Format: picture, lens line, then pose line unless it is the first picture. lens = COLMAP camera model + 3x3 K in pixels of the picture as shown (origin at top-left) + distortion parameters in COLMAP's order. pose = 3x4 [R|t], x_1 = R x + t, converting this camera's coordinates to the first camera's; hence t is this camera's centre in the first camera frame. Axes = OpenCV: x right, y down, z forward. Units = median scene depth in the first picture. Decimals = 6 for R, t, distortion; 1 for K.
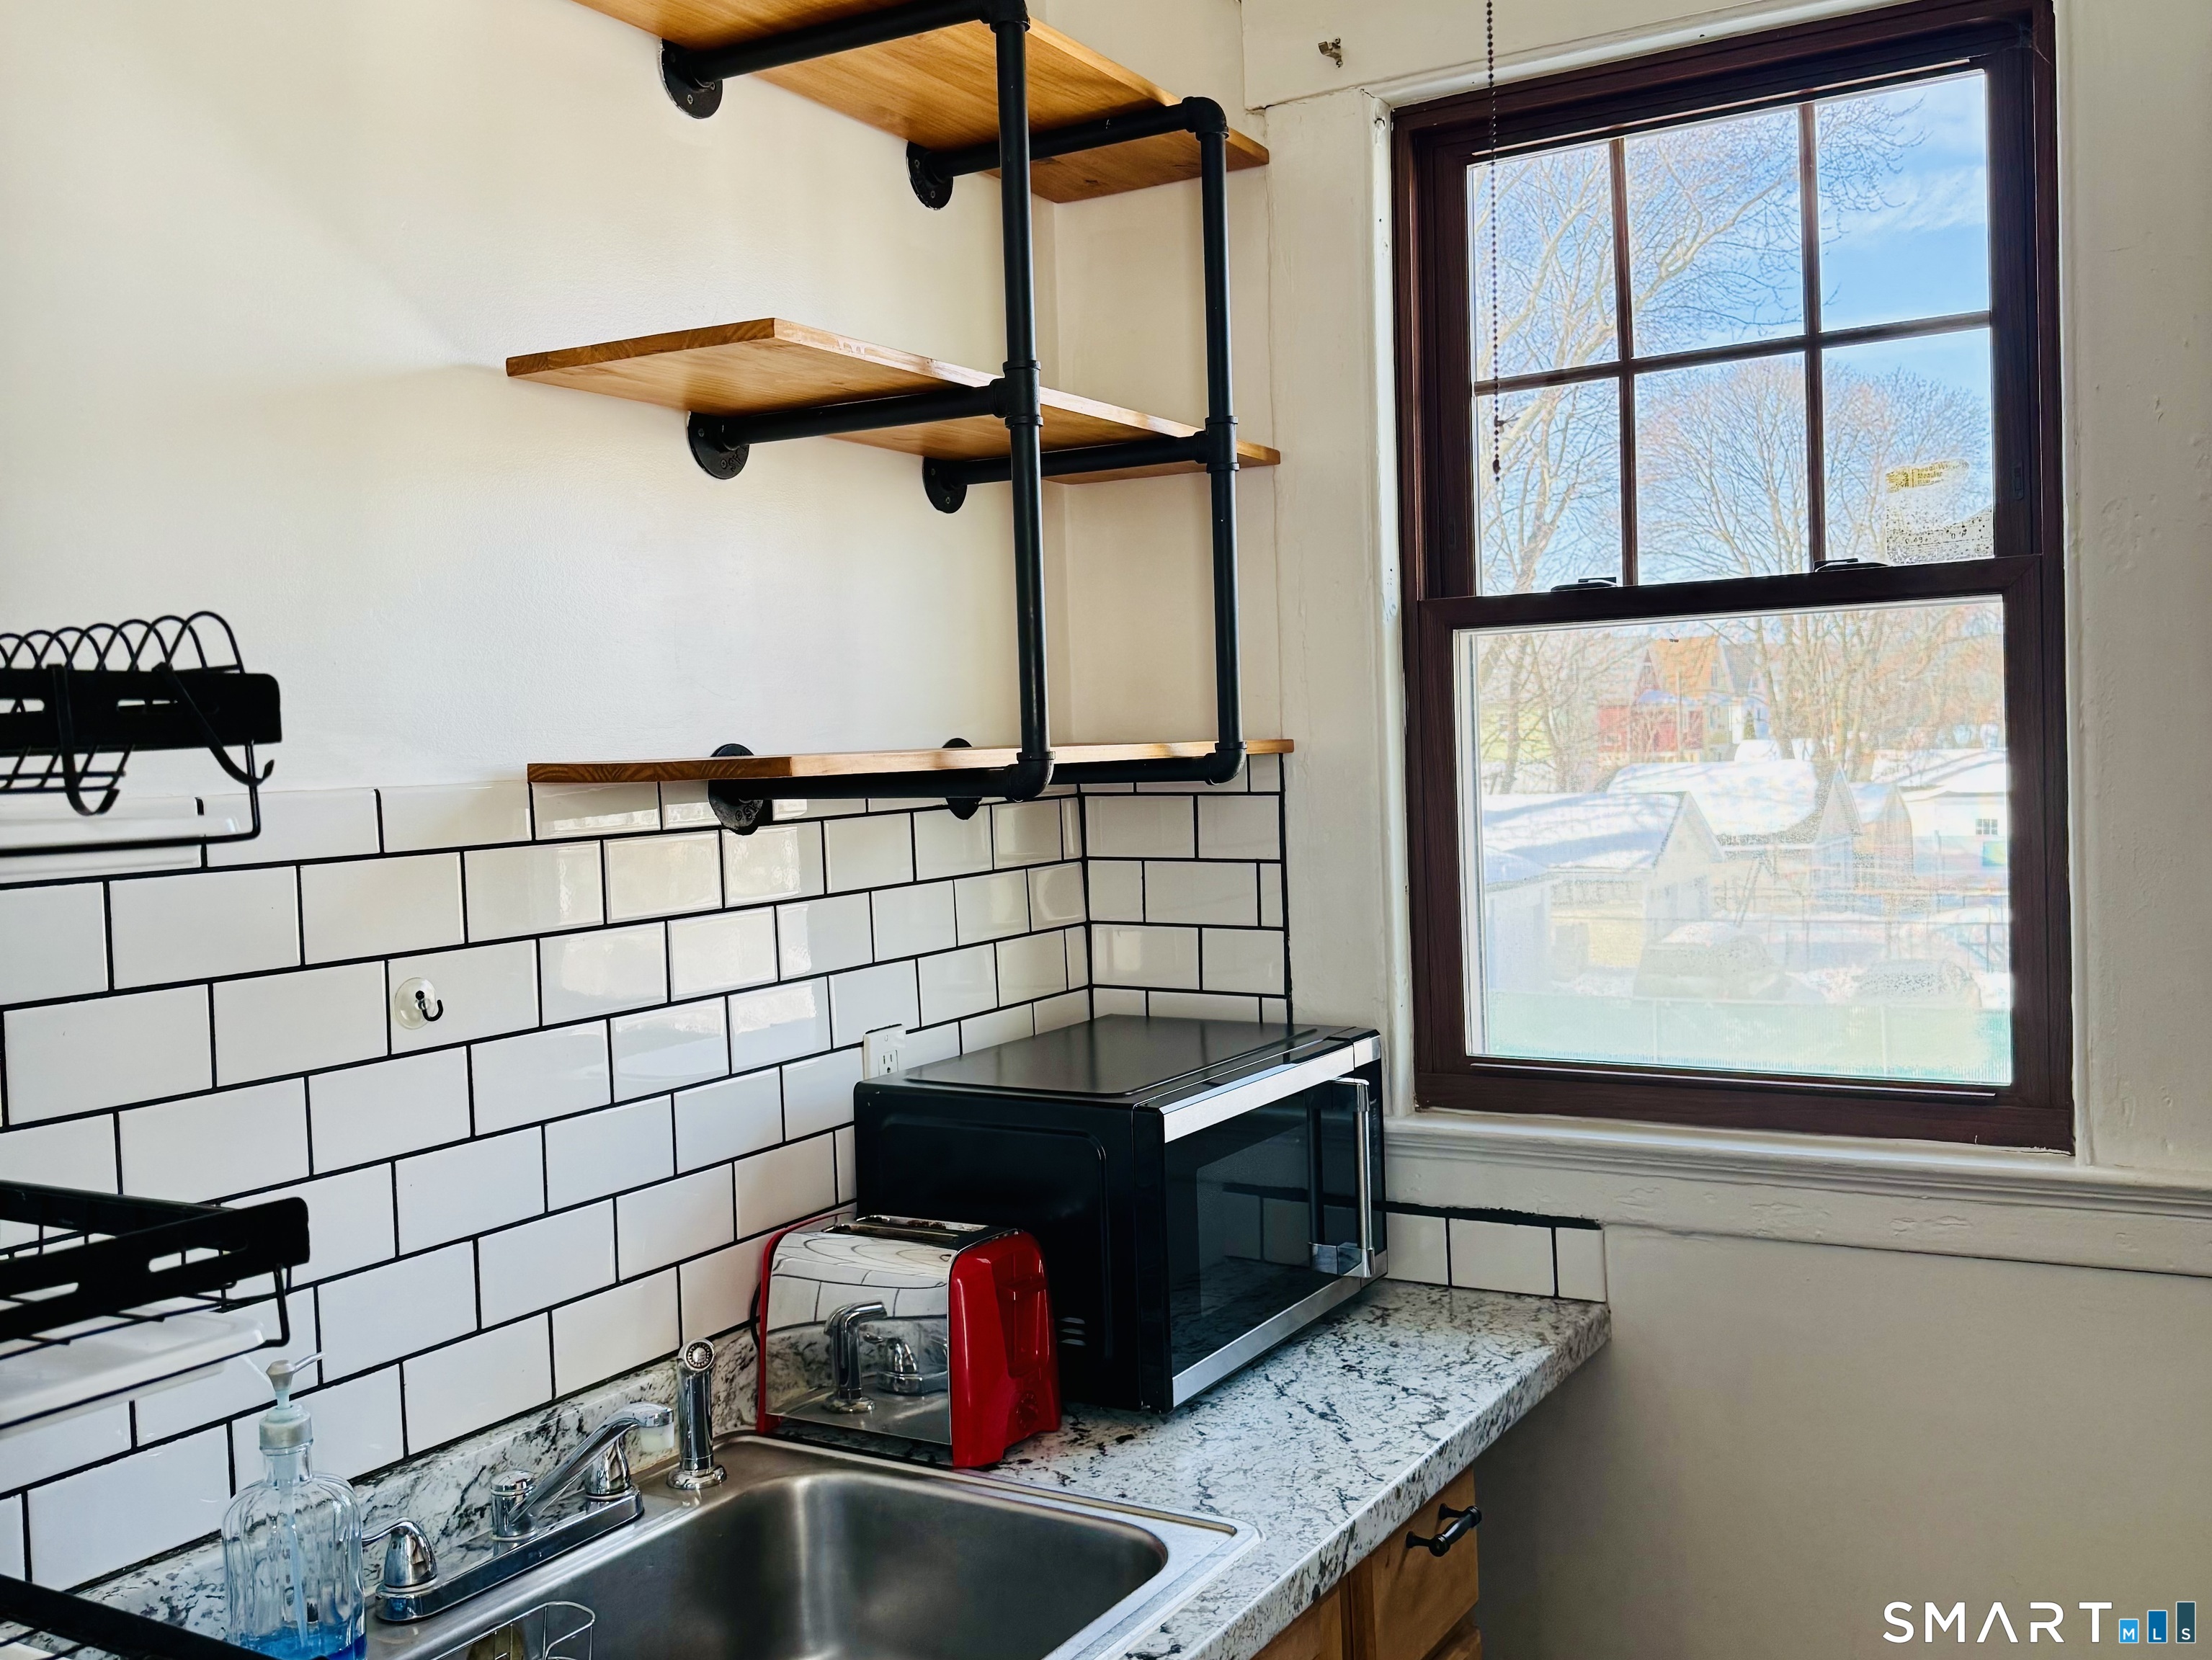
lens RADIAL K [[2048.1, 0, 1106.0], [0, 2048.1, 830.0], [0, 0, 1]] dist [0.162954, -0.358885]
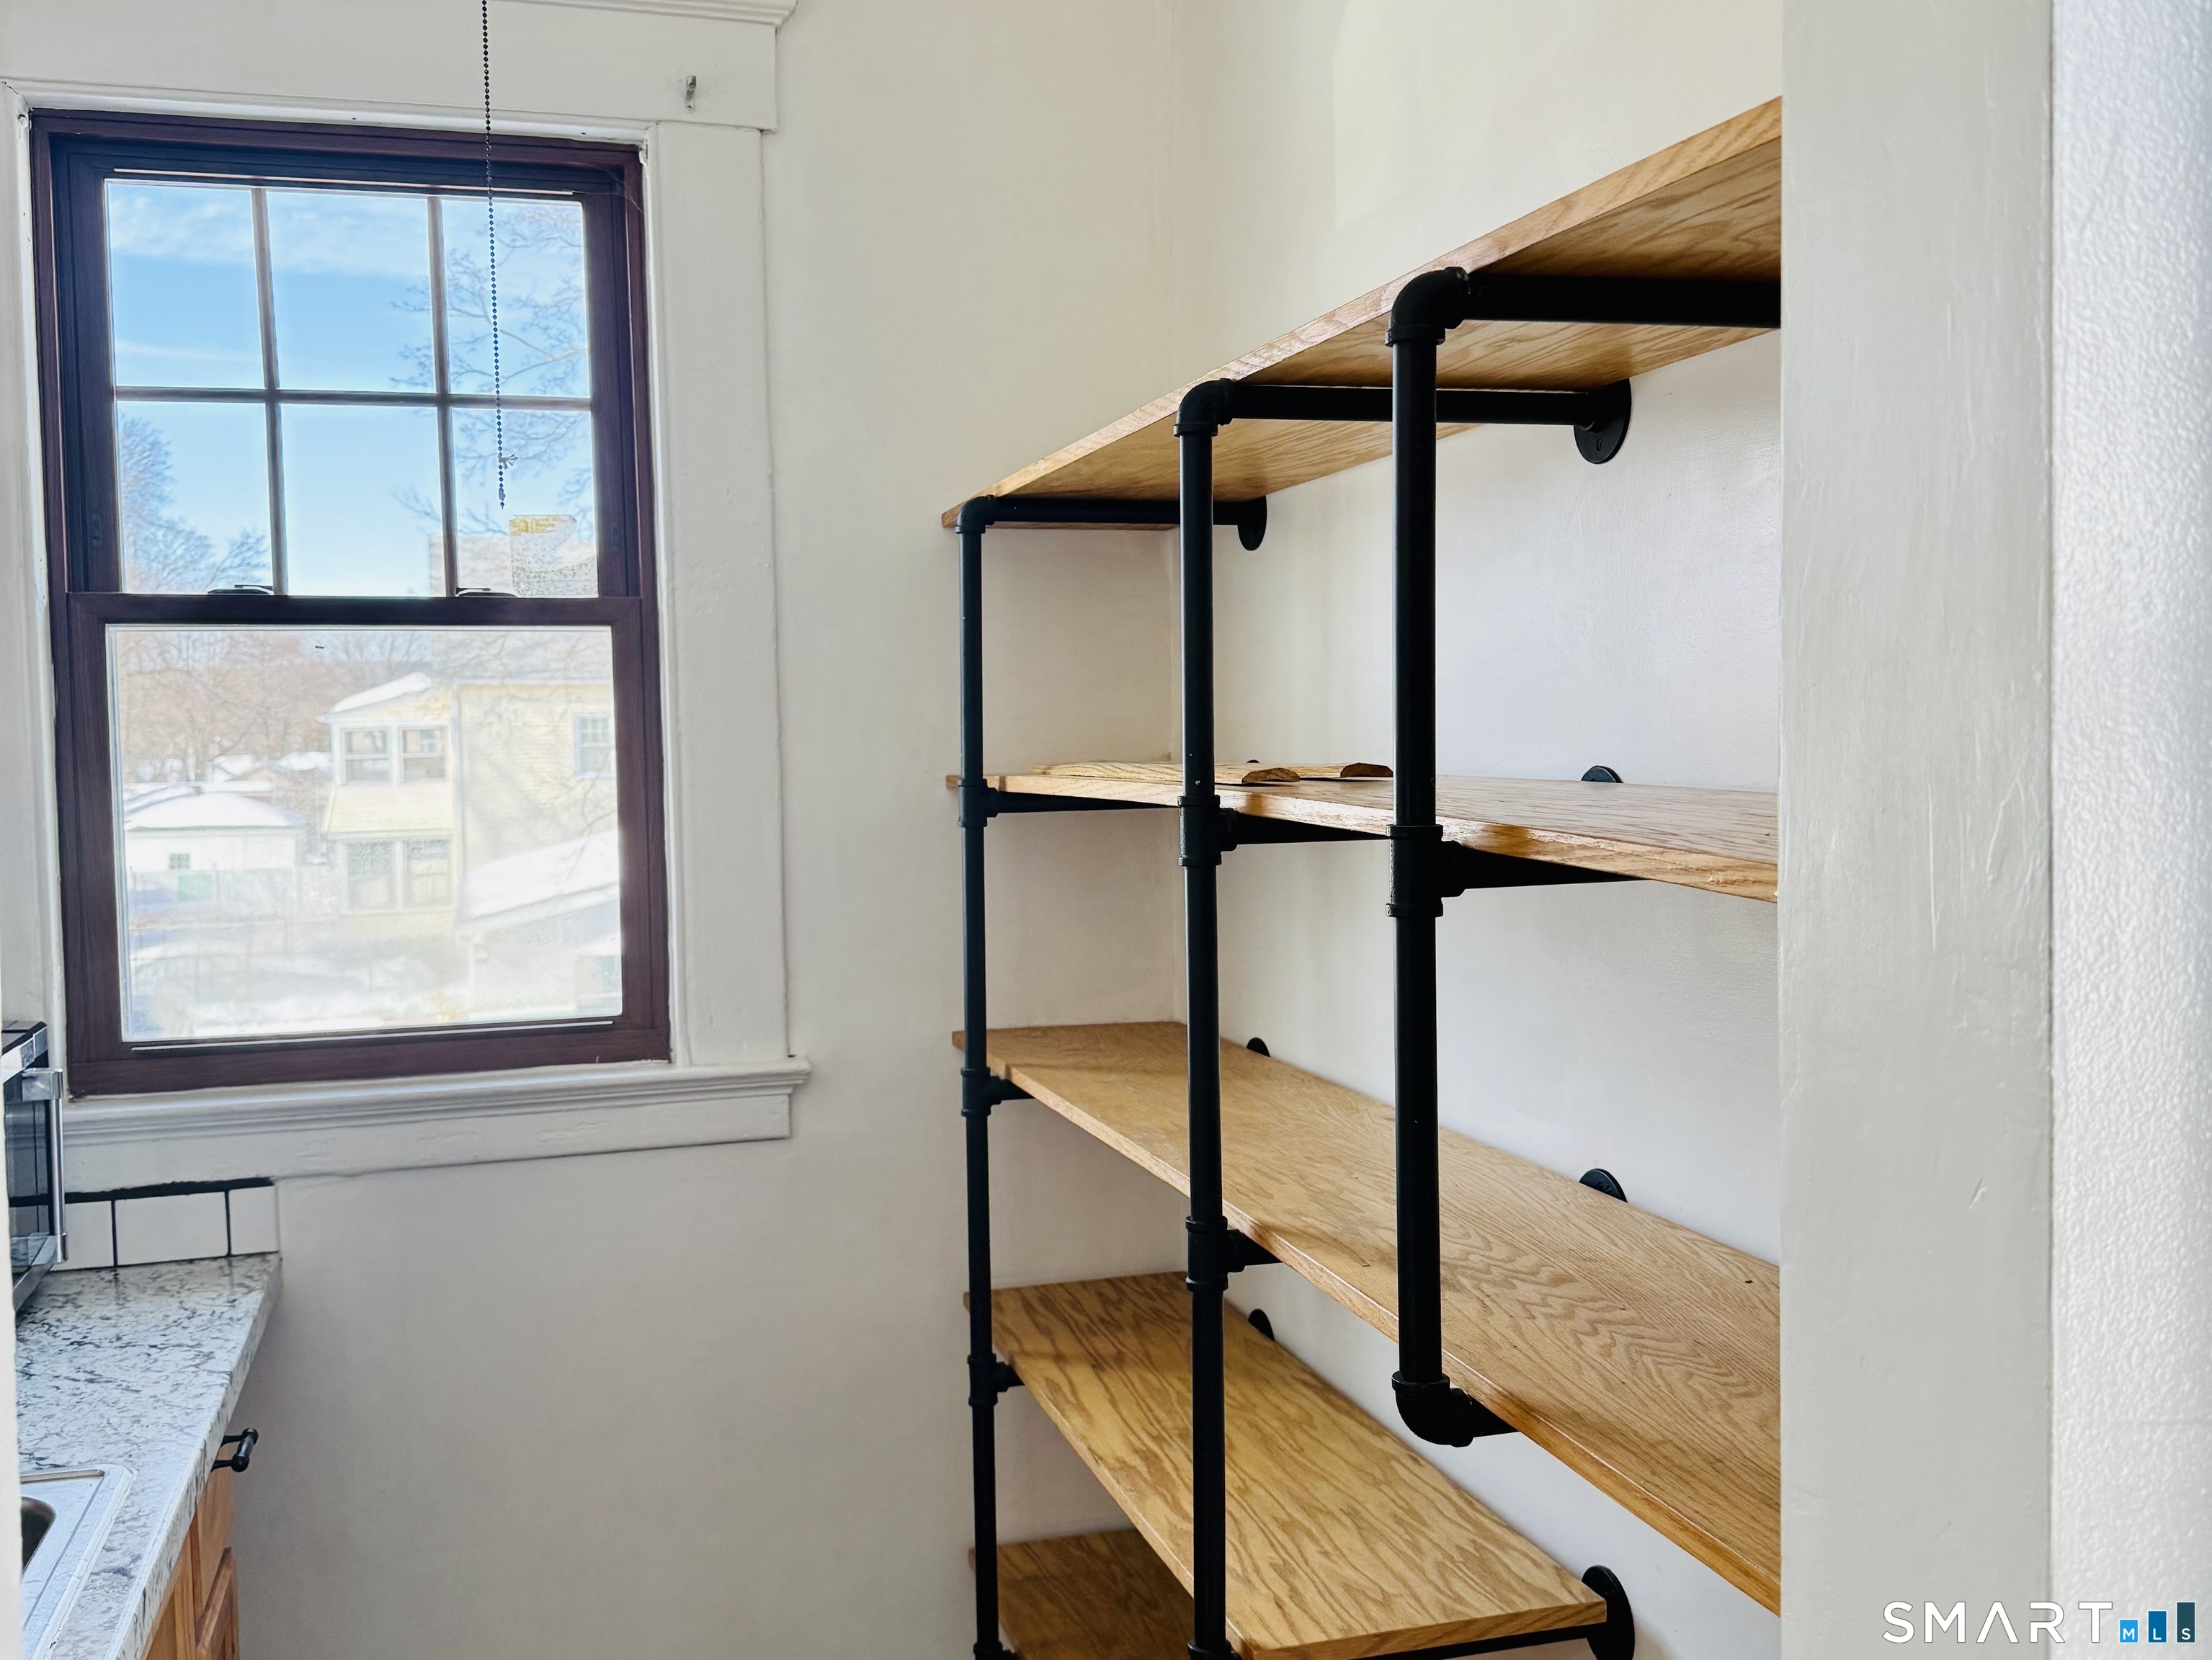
lens RADIAL K [[2048.1, 0, 1106.0], [0, 2048.1, 830.0], [0, 0, 1]] dist [0.162954, -0.358885]
pose [[0.681833, -0.011616, 0.731415, -0.276438], [0.023747, 0.999698, -0.006260, 0.025010], [-0.731122, 0.021638, 0.681904, -0.072374]]
